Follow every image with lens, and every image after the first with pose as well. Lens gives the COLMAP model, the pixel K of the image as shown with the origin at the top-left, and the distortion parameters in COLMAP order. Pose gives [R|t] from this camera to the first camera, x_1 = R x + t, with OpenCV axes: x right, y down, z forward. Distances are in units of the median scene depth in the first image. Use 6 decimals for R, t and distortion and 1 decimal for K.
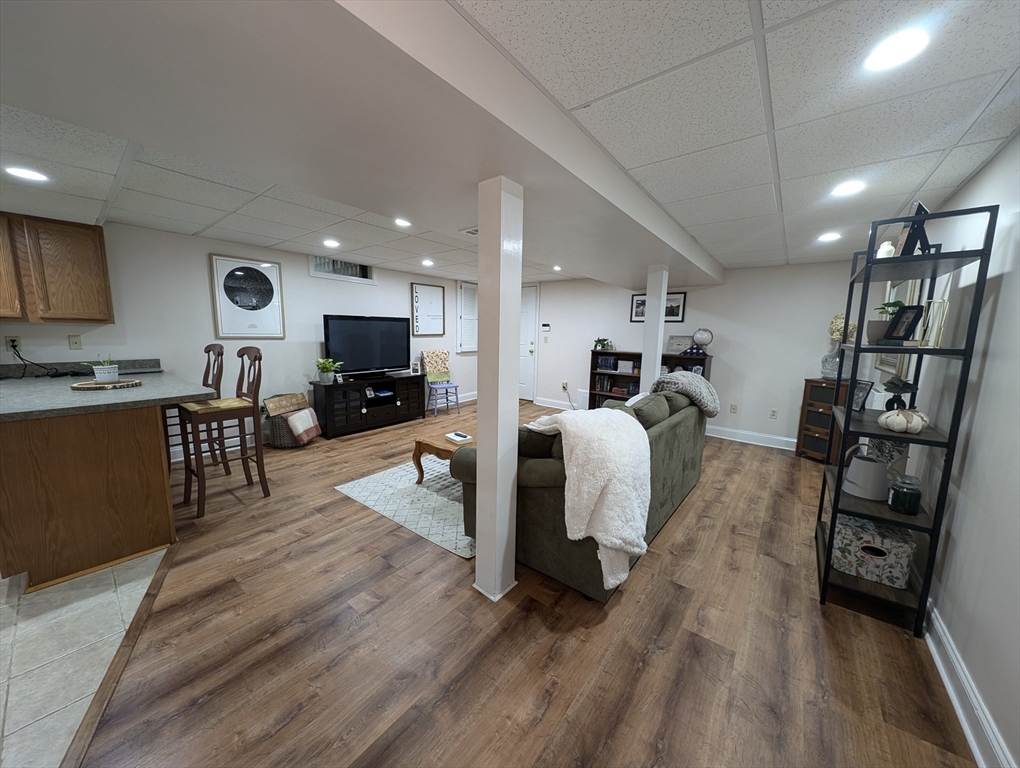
lens RADIAL K [[361.9, 0, 506.2], [0, 361.9, 383.8], [0, 0, 1]] dist [0.004509, -0.002366]
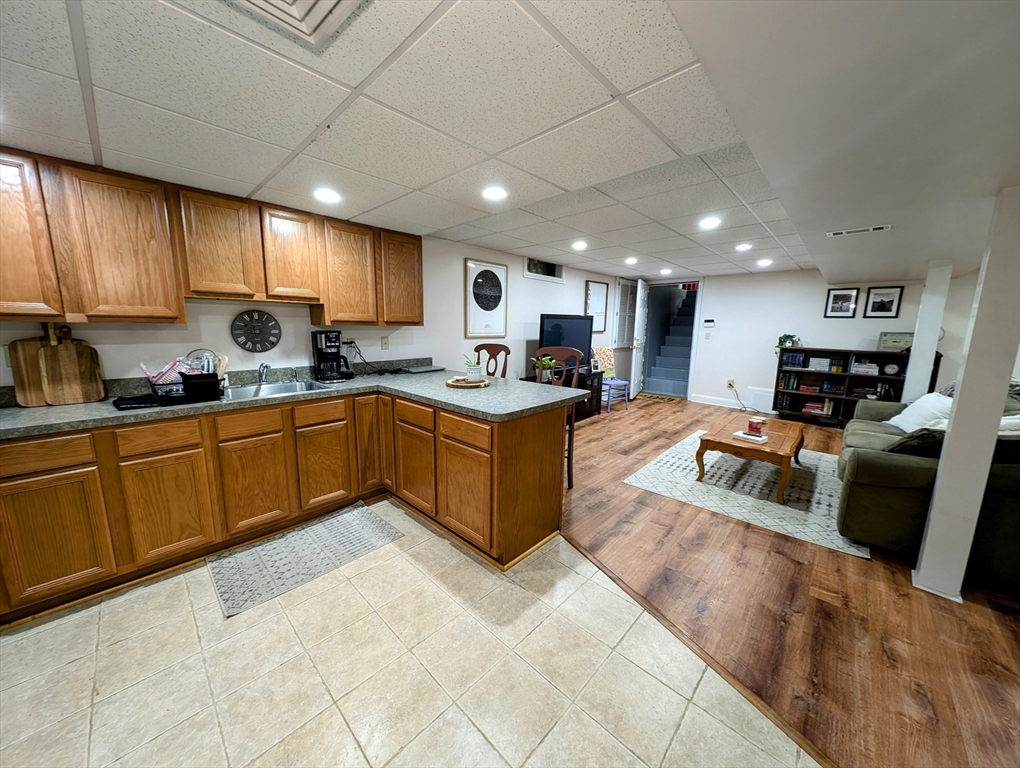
lens RADIAL K [[361.9, 0, 504.2], [0, 361.9, 383.3], [0, 0, 1]] dist [0.004509, -0.002366]
pose [[0.996117, 0.007873, -0.087685, -0.632482], [-0.006373, 0.999829, 0.017371, -0.011468], [0.087806, -0.016745, 0.995997, -0.055536]]
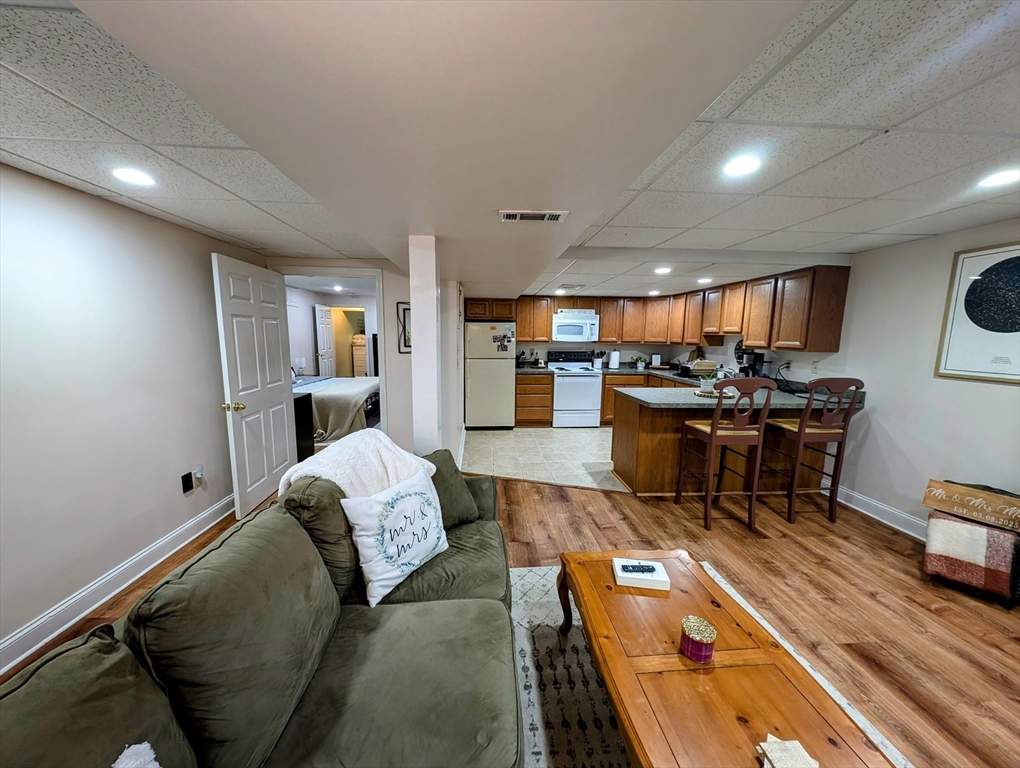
lens RADIAL K [[361.9, 0, 504.7], [0, 361.9, 386.9], [0, 0, 1]] dist [0.004509, -0.002366]
pose [[-0.741546, 0.068889, -0.667356, 0.297055], [-0.121025, 0.964660, 0.234058, -0.179026], [0.659895, 0.254332, -0.707003, 1.021856]]
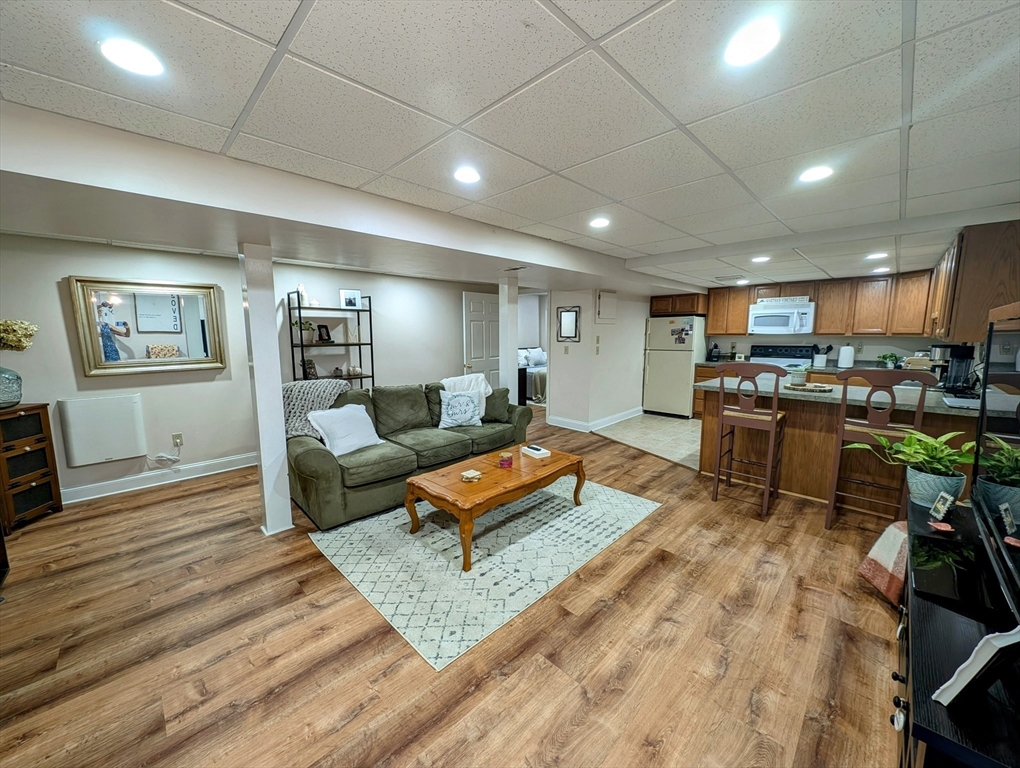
lens RADIAL K [[389.0, 0, 503.5], [0, 389.0, 384.5], [0, 0, 1]] dist [0.002961, -0.000688]
pose [[-0.993660, -0.029463, 0.108494, -0.133979], [0.001780, 0.960805, 0.277219, -0.275595], [-0.112409, 0.275654, -0.954662, 1.713777]]
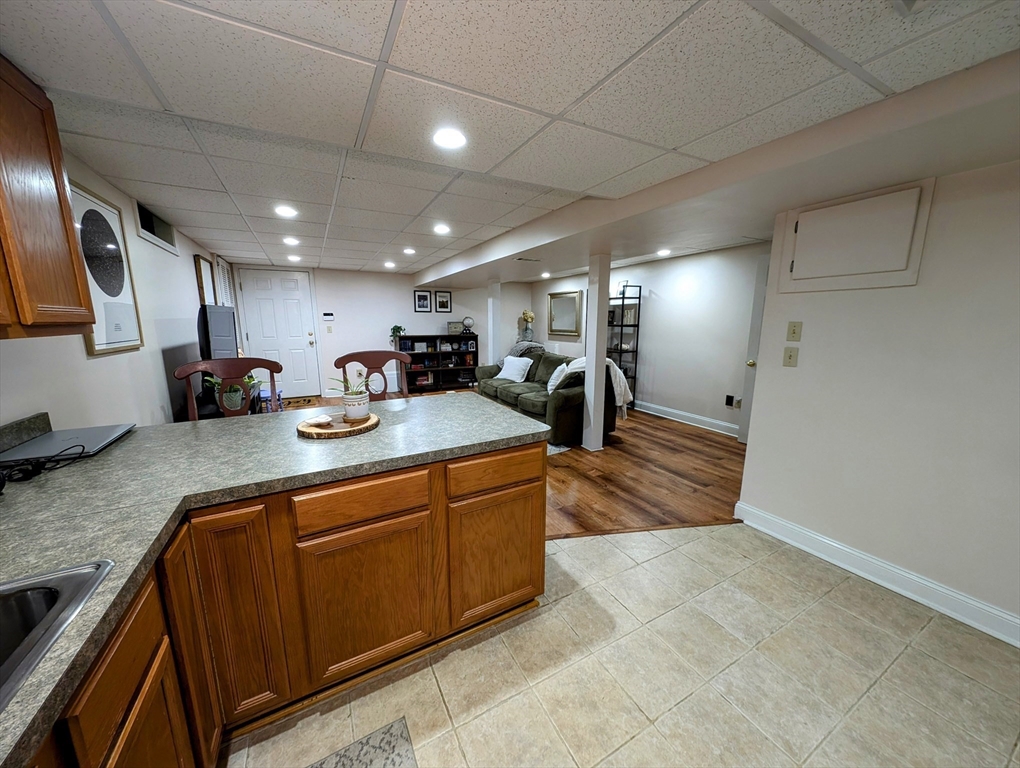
lens RADIAL K [[361.9, 0, 504.0], [0, 361.9, 383.4], [0, 0, 1]] dist [0.004509, -0.002366]
pose [[0.391145, -0.182910, 0.901970, -1.100893], [0.143039, 0.980224, 0.136749, -0.081851], [-0.909145, 0.075528, 0.409574, 0.325581]]
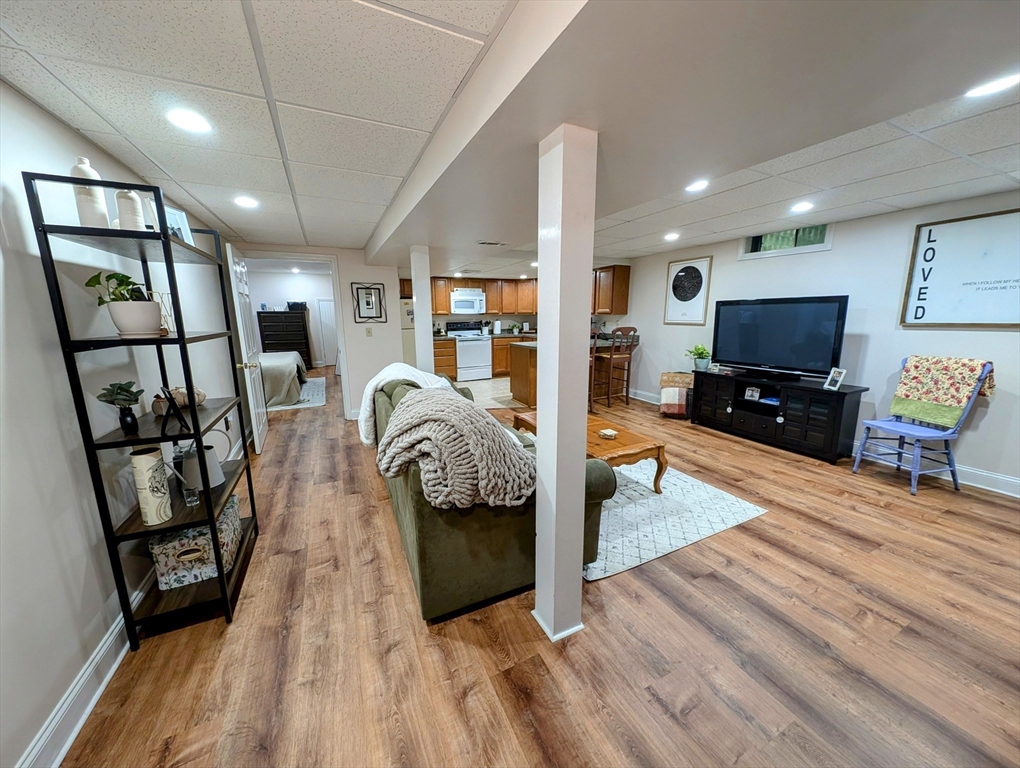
lens RADIAL K [[361.9, 0, 506.0], [0, 361.9, 386.4], [0, 0, 1]] dist [0.004509, -0.002366]
pose [[-0.429842, 0.164621, -0.887770, 0.807483], [-0.129539, 0.961823, 0.241073, -0.161321], [0.893563, 0.218624, -0.392107, 1.135036]]
